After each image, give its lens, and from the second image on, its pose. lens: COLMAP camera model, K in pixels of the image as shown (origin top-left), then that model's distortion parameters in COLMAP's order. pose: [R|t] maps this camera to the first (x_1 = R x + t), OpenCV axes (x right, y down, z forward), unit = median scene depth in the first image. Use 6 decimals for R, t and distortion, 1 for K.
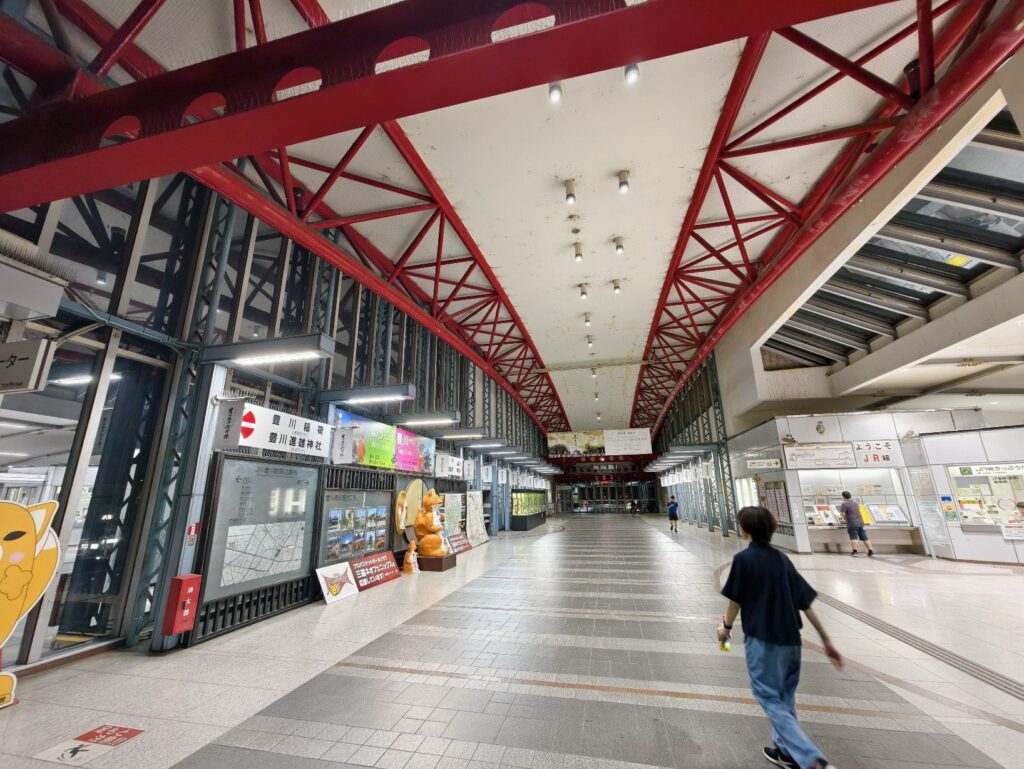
lens RADIAL K [[416.5, 0, 512.0], [0, 416.5, 384.5], [0, 0, 1]] dist [0.000326, 0.000021]
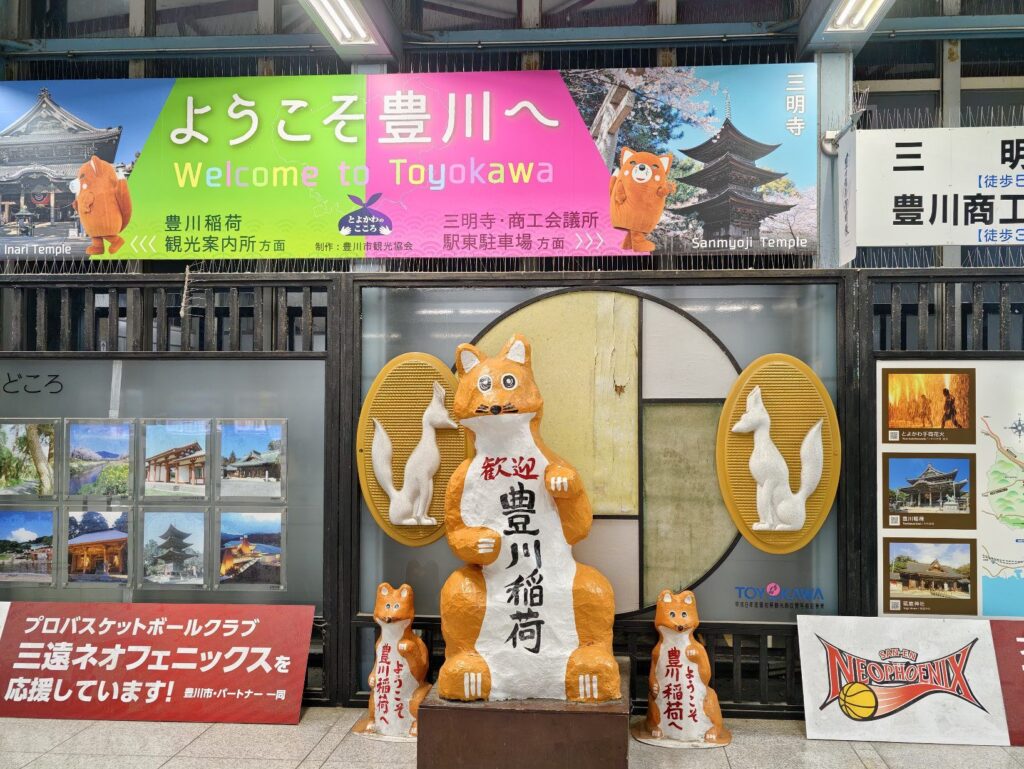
lens RADIAL K [[982.0, 0, 512.0], [0, 982.0, 384.5], [0, 0, 1]] dist [0.000150, -0.000504]
pose [[0.147179, -0.003866, -0.989102, 0.279209], [0.257251, 0.965728, 0.034504, 0.306977], [0.955071, -0.259526, 0.143129, 1.120708]]
